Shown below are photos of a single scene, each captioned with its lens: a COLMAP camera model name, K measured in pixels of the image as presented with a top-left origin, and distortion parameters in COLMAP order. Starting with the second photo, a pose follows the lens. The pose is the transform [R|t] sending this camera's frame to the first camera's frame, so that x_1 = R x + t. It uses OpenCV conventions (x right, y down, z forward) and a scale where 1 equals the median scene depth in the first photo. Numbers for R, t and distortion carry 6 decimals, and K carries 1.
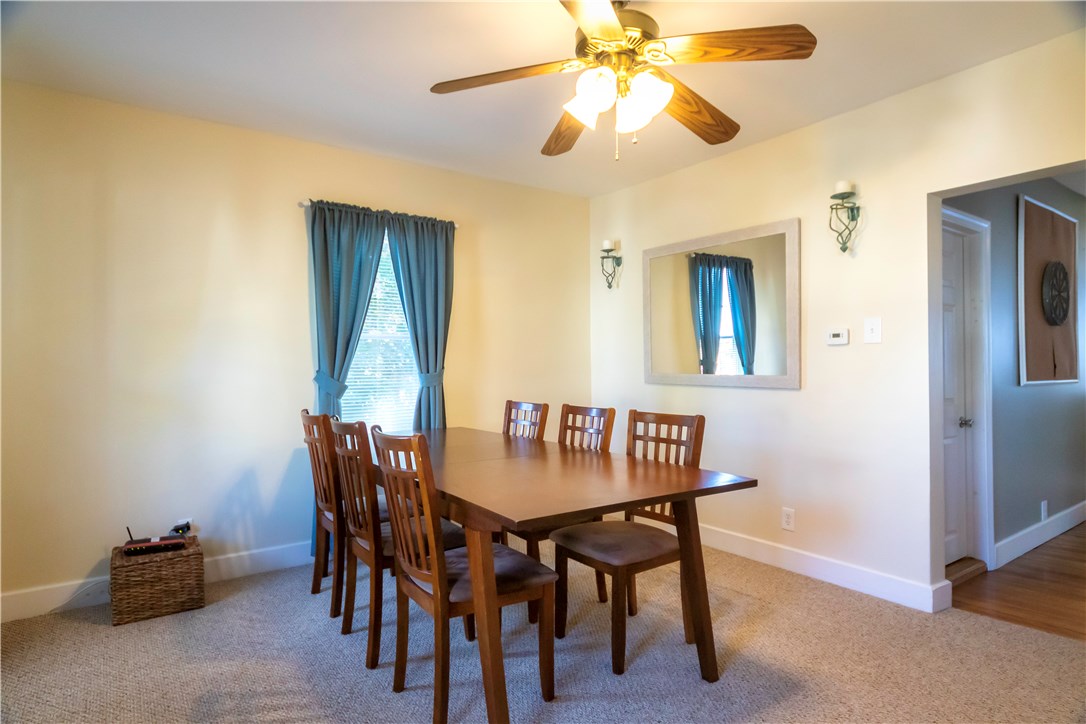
lens RADIAL K [[581.9, 0, 543.0], [0, 581.9, 362.0], [0, 0, 1]] dist [-0.000492, 0.000261]
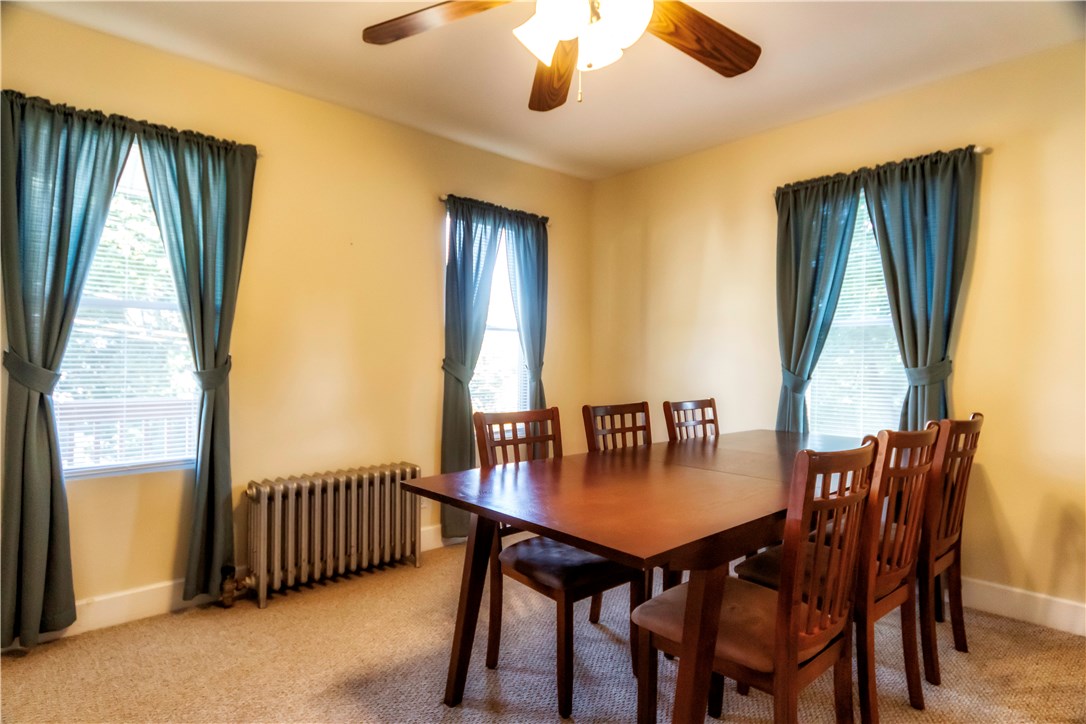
lens RADIAL K [[581.9, 0, 543.0], [0, 581.9, 362.0], [0, 0, 1]] dist [-0.000492, 0.000261]
pose [[0.101307, 0.010486, -0.994800, 0.545098], [0.005196, 0.999925, 0.011069, 0.003008], [0.994842, -0.006290, 0.101245, 0.498640]]
